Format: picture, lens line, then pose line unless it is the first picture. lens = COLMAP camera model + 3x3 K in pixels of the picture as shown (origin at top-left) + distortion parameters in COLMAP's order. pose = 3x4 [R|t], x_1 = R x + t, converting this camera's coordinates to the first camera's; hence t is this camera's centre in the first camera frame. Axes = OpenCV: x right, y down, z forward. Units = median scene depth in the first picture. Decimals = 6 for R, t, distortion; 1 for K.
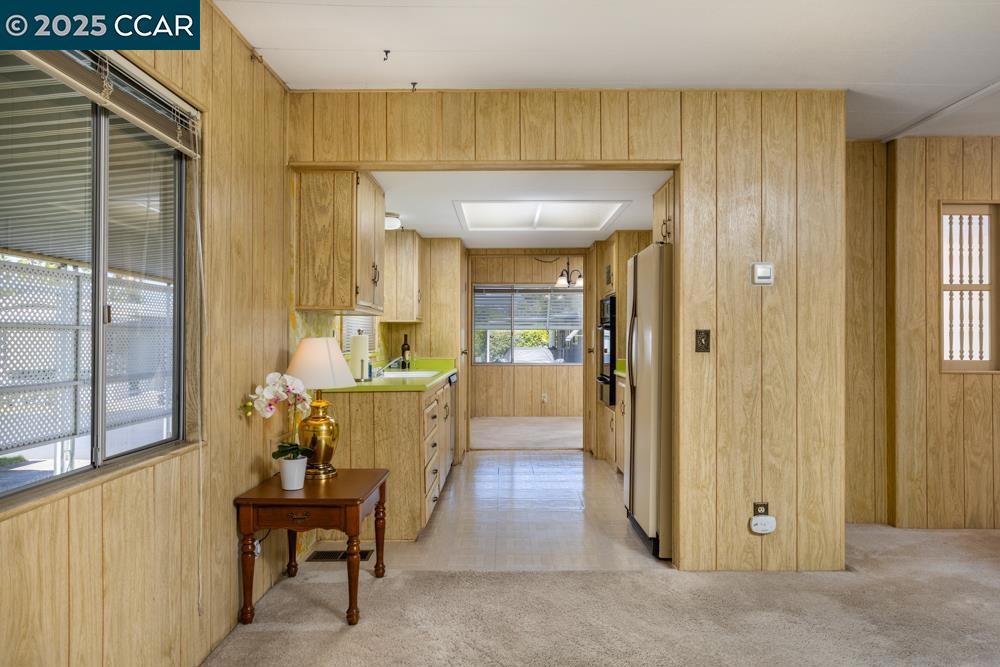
lens RADIAL K [[667.2, 0, 500.0], [0, 667.2, 333.5], [0, 0, 1]] dist [-0.001345, 0.002204]
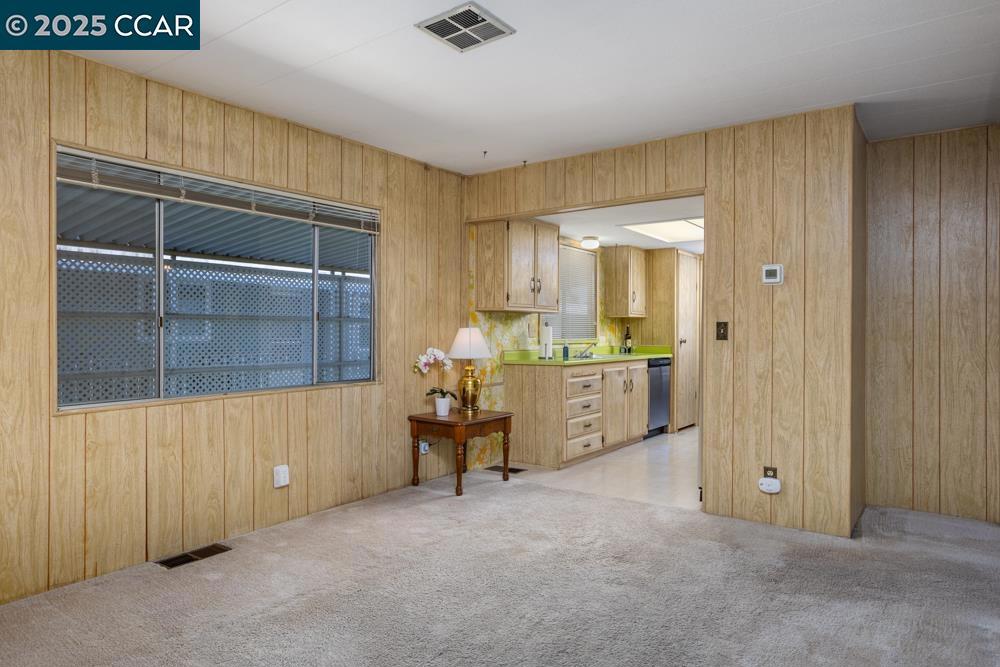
lens RADIAL K [[610.1, 0, 500.0], [0, 610.1, 333.5], [0, 0, 1]] dist [-0.000264, 0.000787]
pose [[0.807325, 0.006430, -0.590072, 0.641032], [-0.000298, 0.999945, 0.010488, 0.004068], [0.590107, -0.008291, 0.807283, -0.160045]]
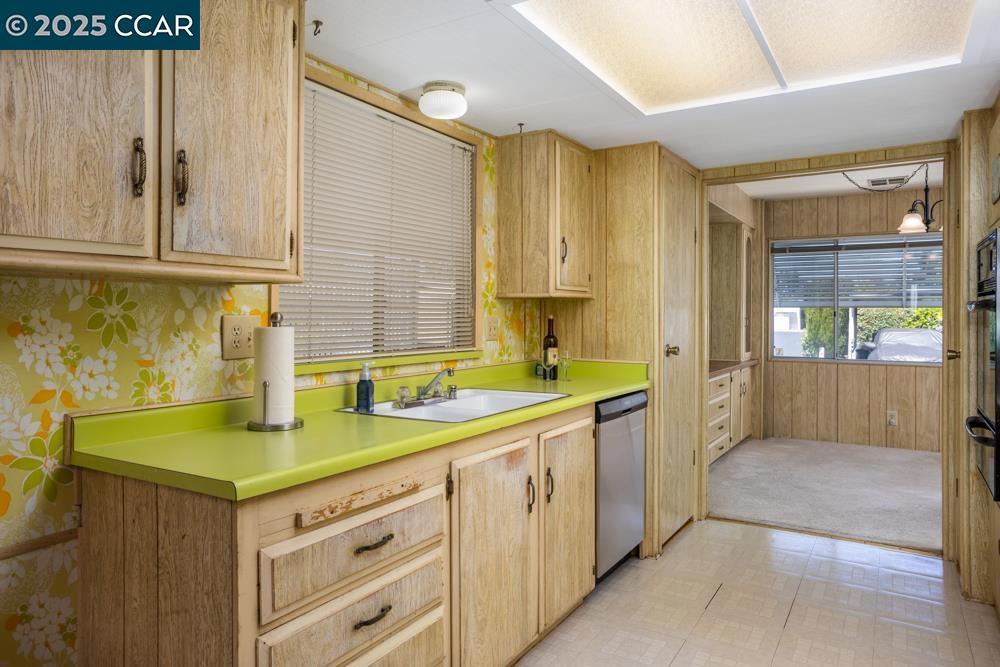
lens RADIAL K [[640.3, 0, 501.8], [0, 640.3, 314.6], [0, 0, 1]] dist [-0.001405, 0.000361]
pose [[0.855559, -0.000064, -0.517706, 0.195779], [0.002951, 0.999984, 0.004752, -0.009186], [0.517697, -0.005593, 0.855546, 0.929222]]
